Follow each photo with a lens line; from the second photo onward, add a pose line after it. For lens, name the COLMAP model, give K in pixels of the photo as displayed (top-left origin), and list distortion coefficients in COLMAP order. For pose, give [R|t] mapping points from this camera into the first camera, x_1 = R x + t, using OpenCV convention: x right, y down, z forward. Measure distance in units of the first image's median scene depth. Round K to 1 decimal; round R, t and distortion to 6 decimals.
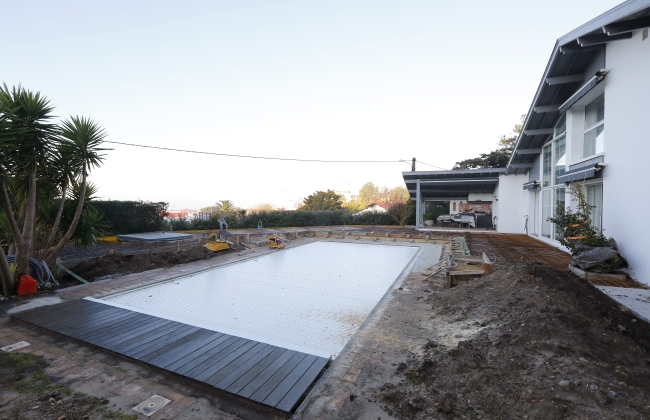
lens RADIAL K [[291.0, 0, 321.1], [0, 291.0, 208.4], [0, 0, 1]] dist [0.000366, 0.000270]
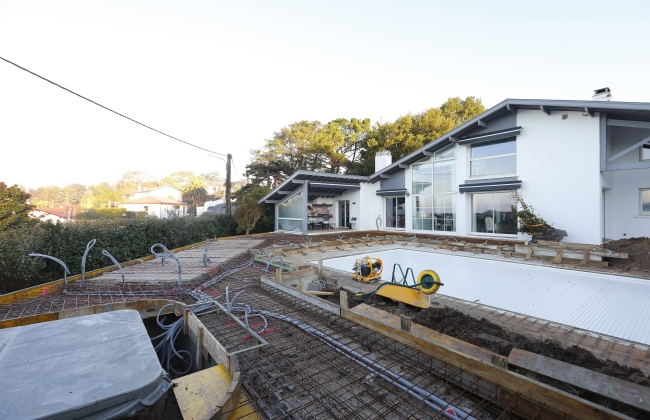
lens RADIAL K [[291.0, 0, 321.1], [0, 291.0, 208.4], [0, 0, 1]] dist [0.000366, 0.000270]
pose [[0.469571, -0.000241, 0.882895, -0.467415], [0.017524, 0.999806, -0.009047, -0.000132], [-0.882721, 0.019721, 0.469484, 0.533104]]
